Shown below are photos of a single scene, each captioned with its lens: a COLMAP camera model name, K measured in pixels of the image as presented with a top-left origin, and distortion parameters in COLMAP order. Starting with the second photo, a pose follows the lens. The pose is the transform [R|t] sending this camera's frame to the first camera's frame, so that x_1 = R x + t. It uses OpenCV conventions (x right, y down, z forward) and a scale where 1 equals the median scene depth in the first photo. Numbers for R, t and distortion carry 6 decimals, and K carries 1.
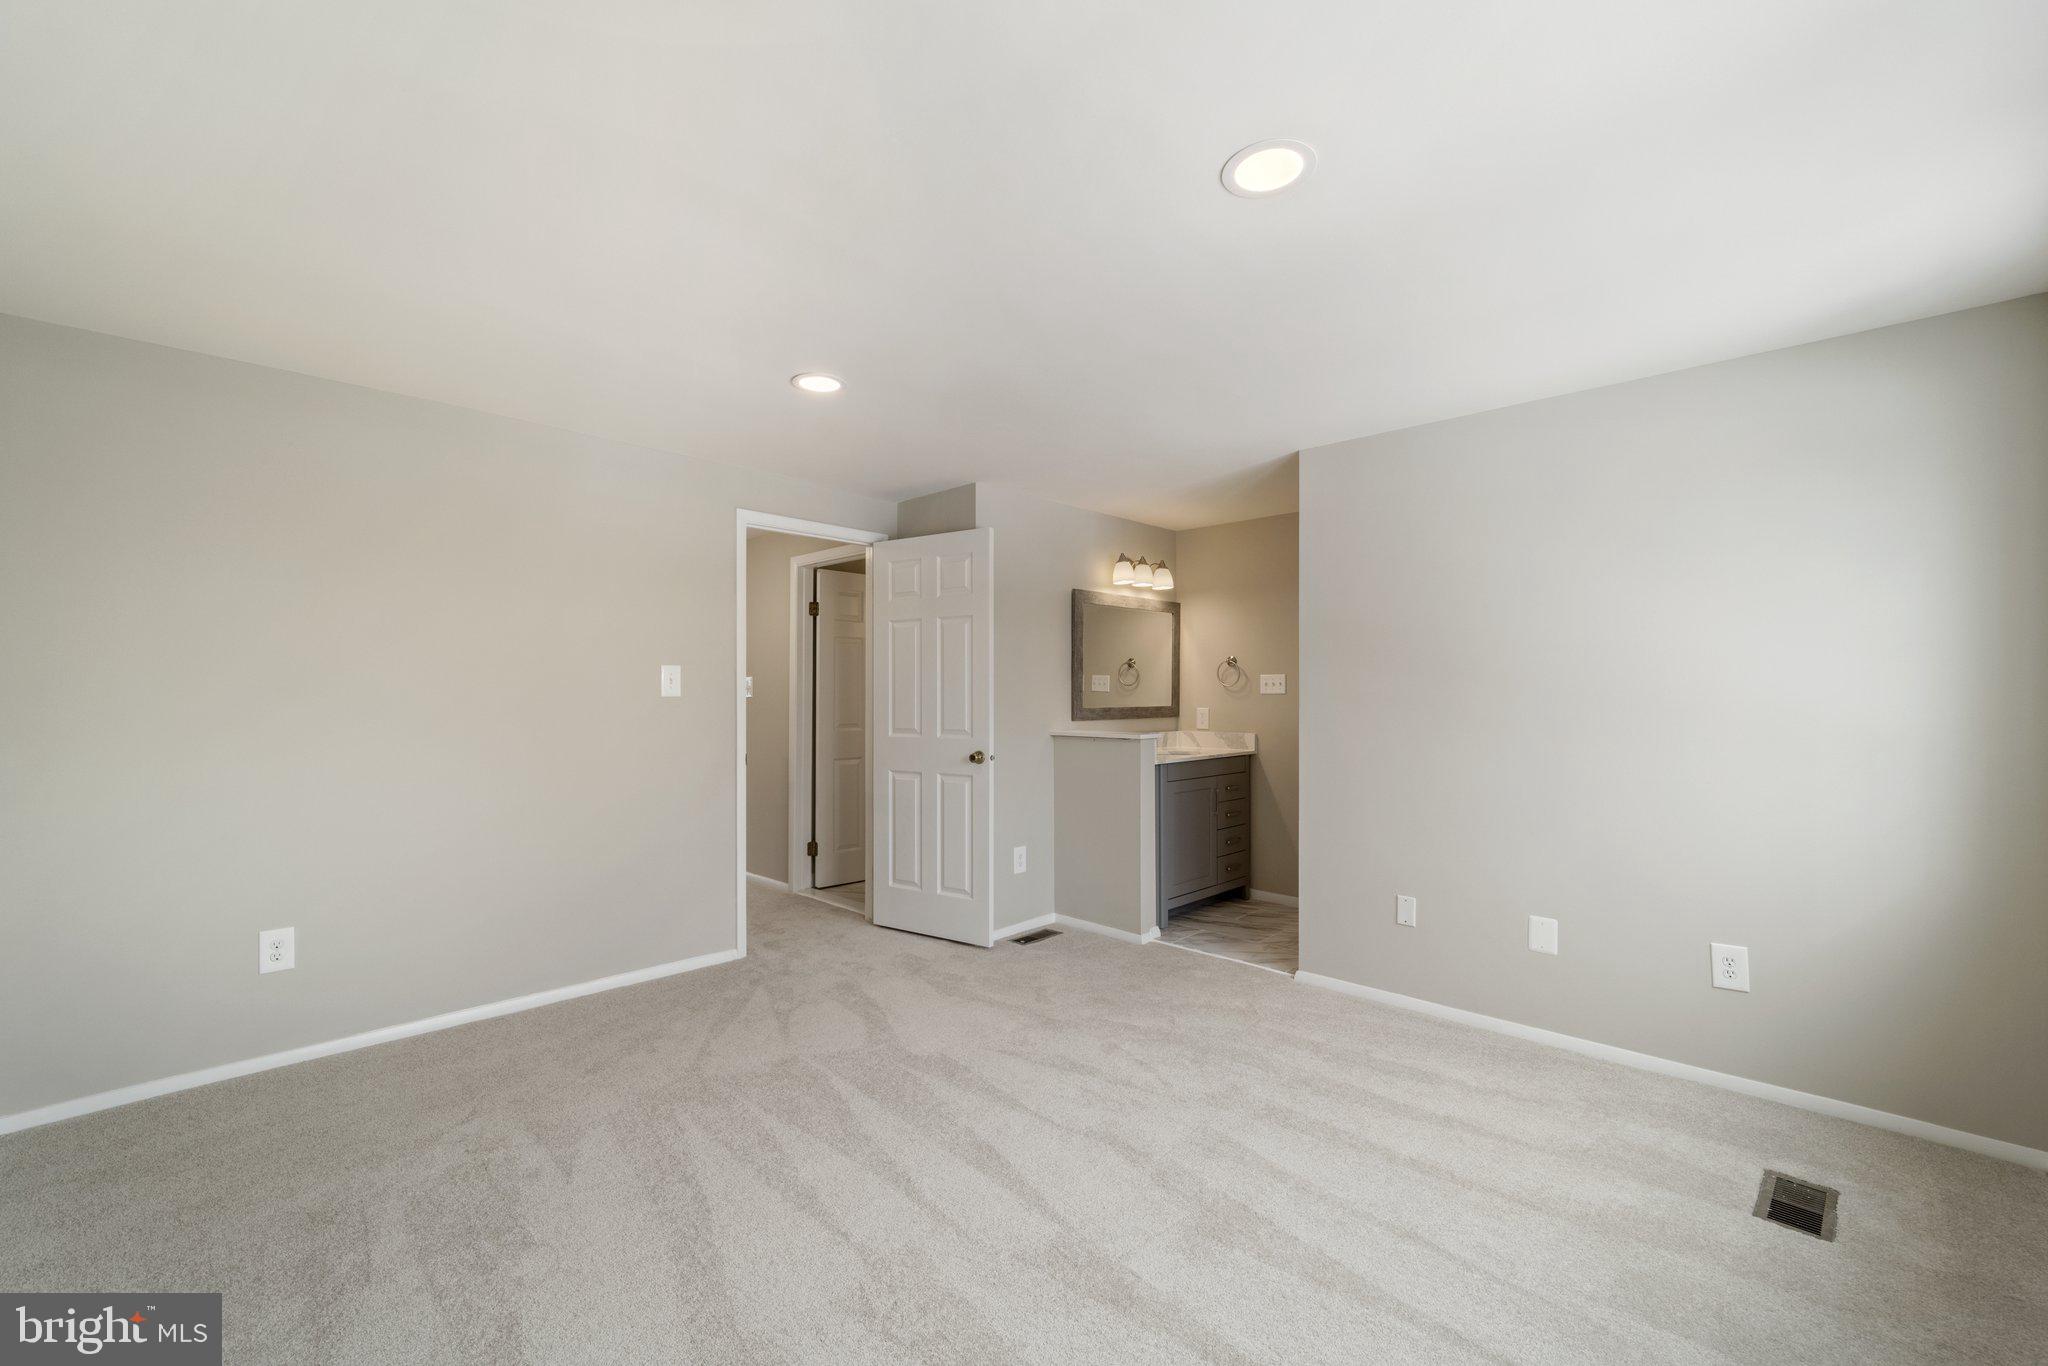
lens RADIAL K [[839.0, 0, 1024.0], [0, 839.0, 683.0], [0, 0, 1]] dist [-0.000791, -0.000264]
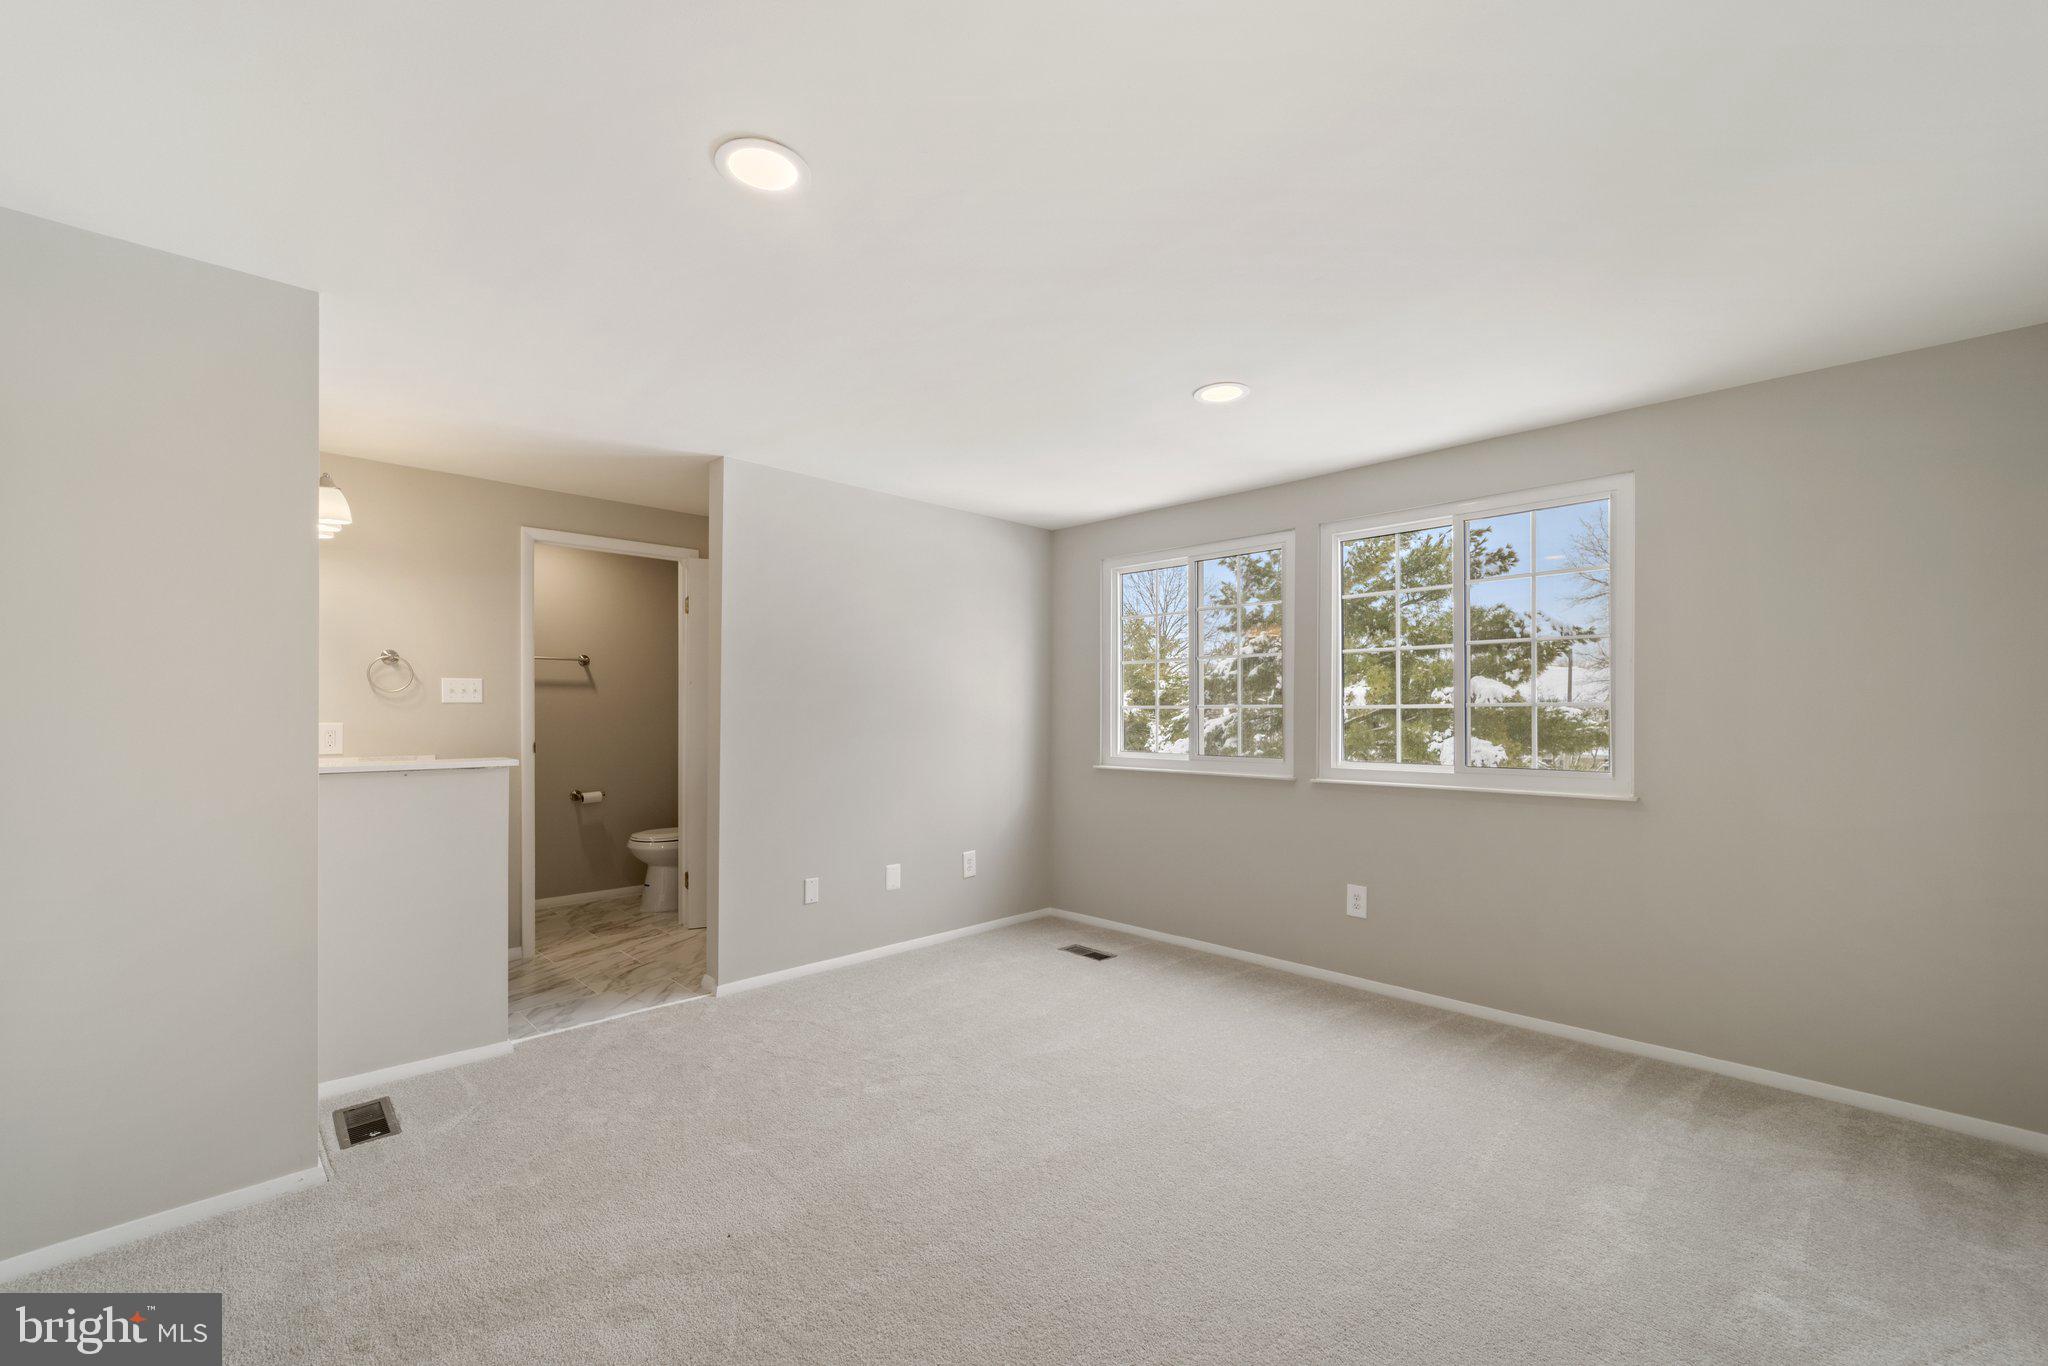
lens RADIAL K [[824.9, 0, 1015.3], [0, 824.9, 685.4], [0, 0, 1]] dist [0.010293, 0.000120]
pose [[0.036819, 0.032108, 0.998806, -0.602227], [-0.017516, 0.999351, -0.031479, 0.015980], [-0.999168, -0.016336, 0.037357, 0.594061]]
